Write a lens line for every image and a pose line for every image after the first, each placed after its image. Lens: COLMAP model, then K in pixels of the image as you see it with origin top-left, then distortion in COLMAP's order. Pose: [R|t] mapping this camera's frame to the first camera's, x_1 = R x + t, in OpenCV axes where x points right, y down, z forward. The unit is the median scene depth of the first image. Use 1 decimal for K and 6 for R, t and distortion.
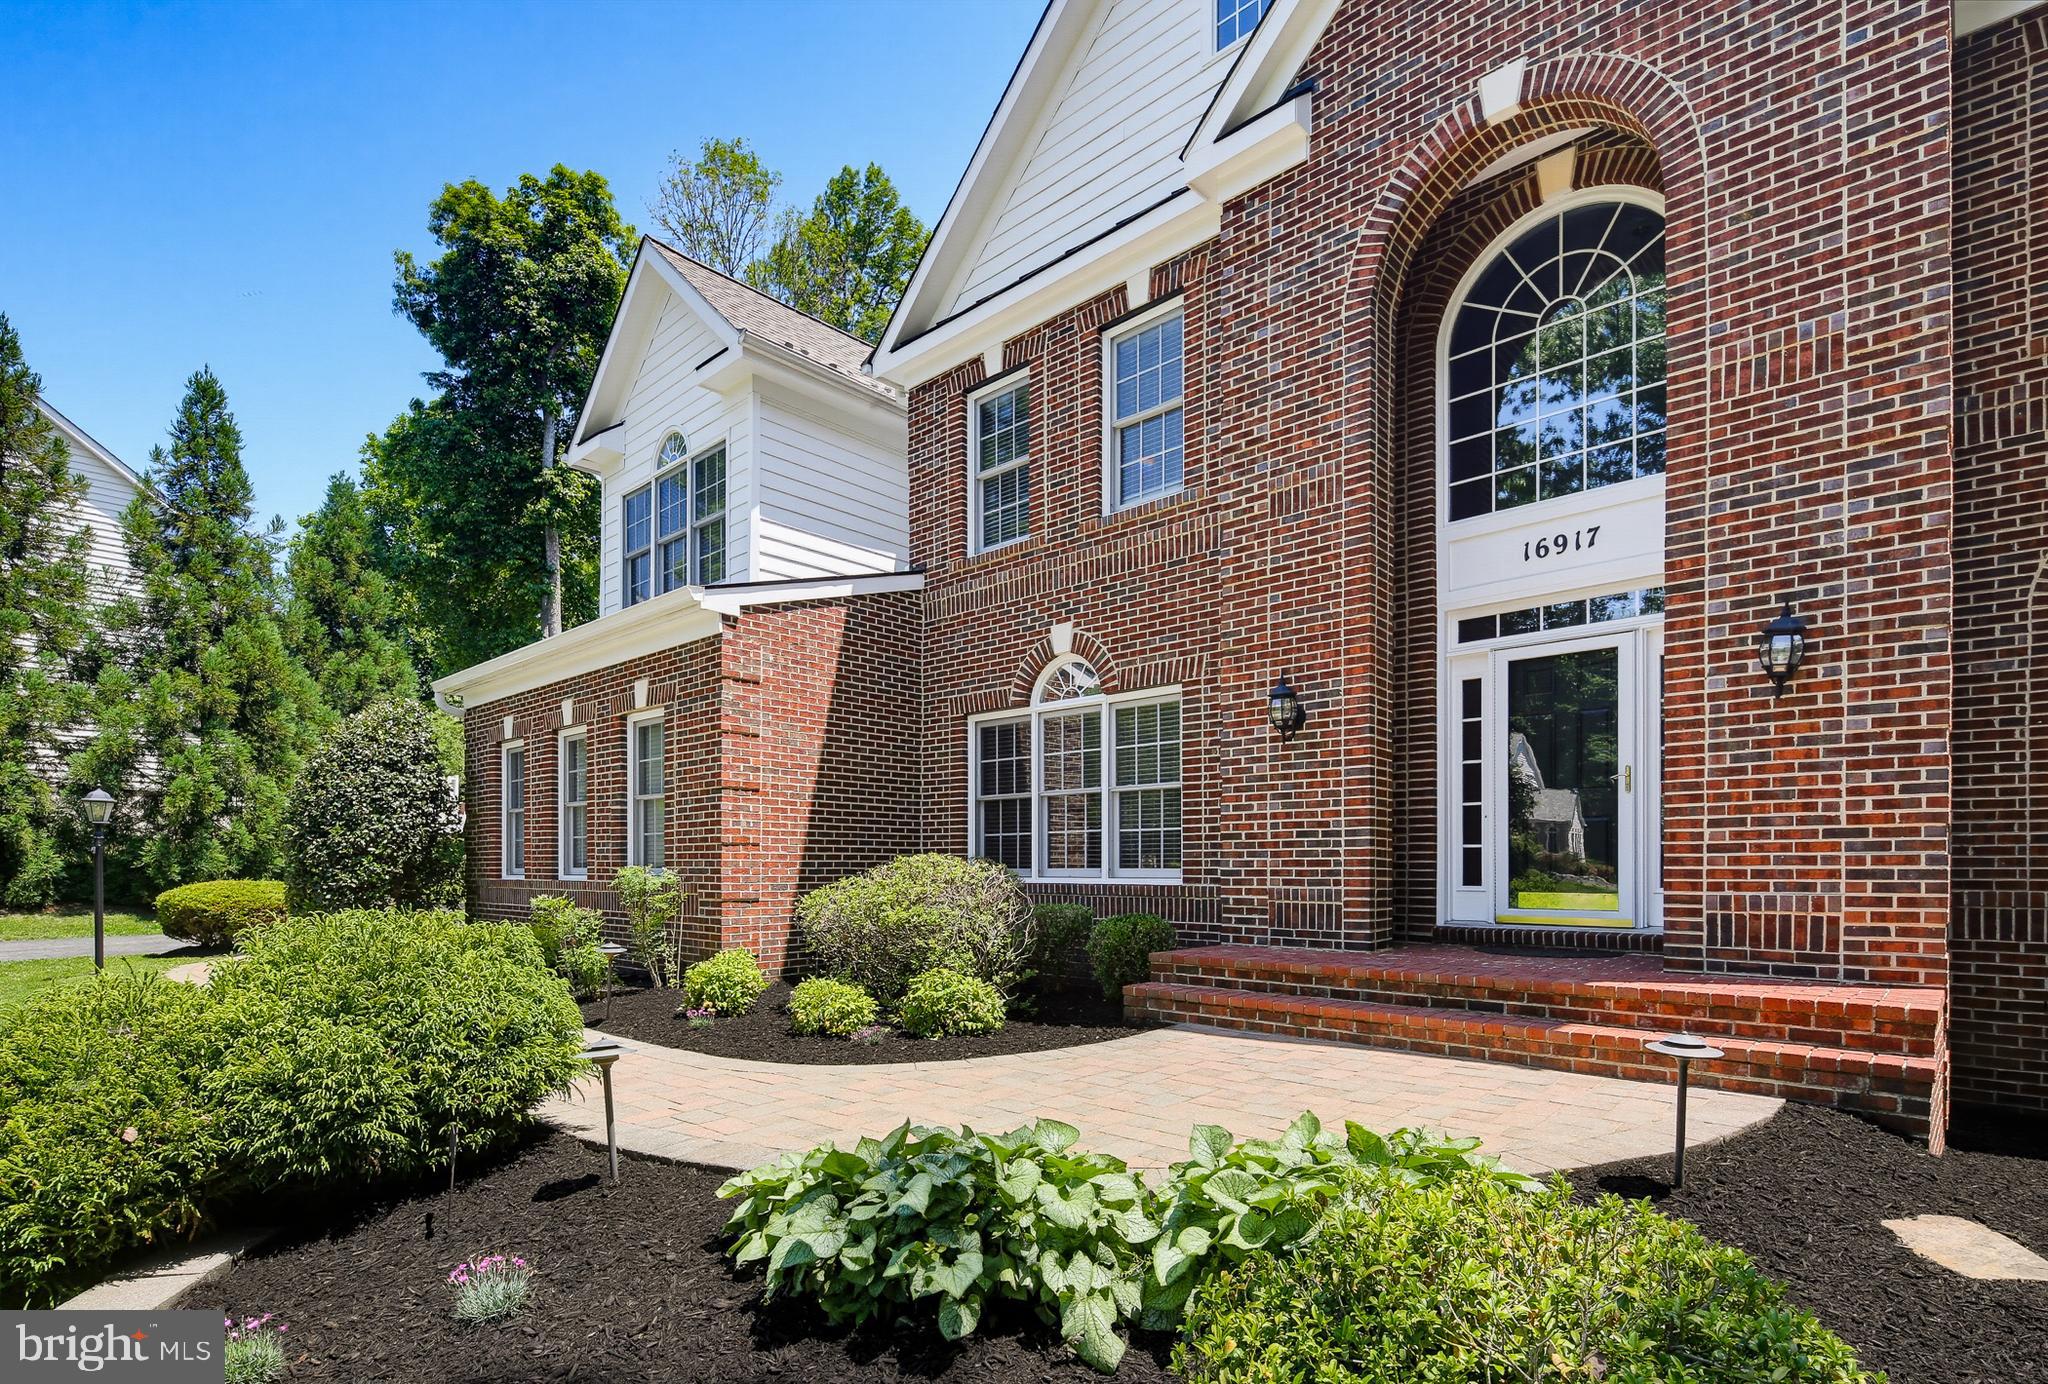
lens RADIAL K [[1014.5, 0, 1025.6], [0, 1014.5, 873.7], [0, 0, 1]] dist [-0.003152, -0.000731]
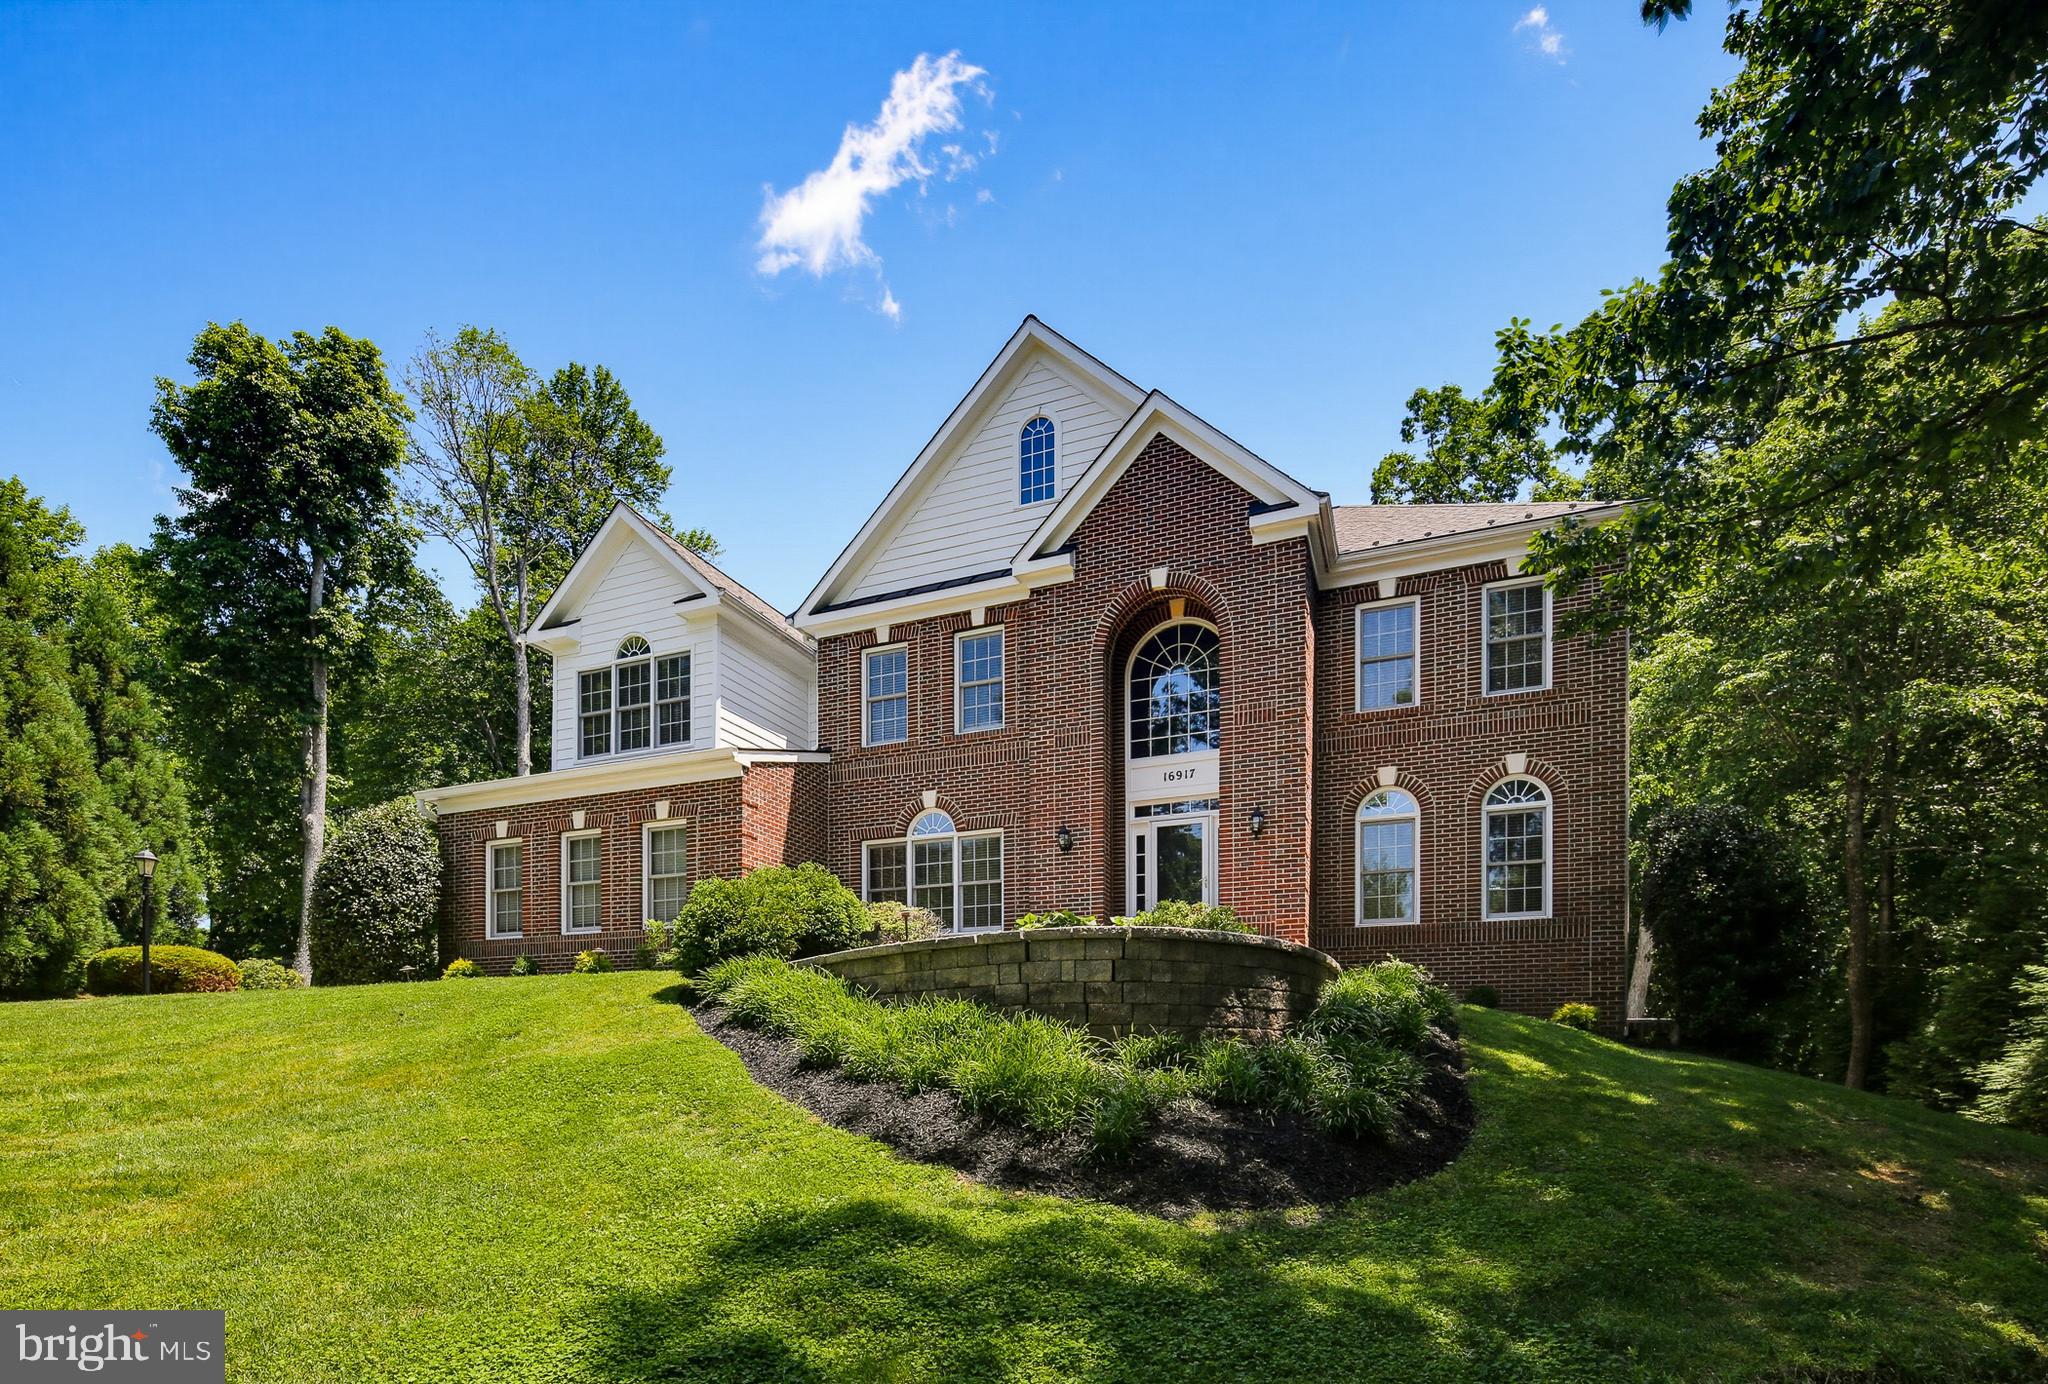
lens RADIAL K [[1041.7, 0, 1024.4], [0, 1041.7, 1072.4], [0, 0, 1]] dist [0.005636, -0.013993]
pose [[0.931252, -0.000732, 0.364375, -0.456458], [0.002204, 0.999991, -0.003626, 0.245402], [-0.364369, 0.004180, 0.931245, -0.736045]]
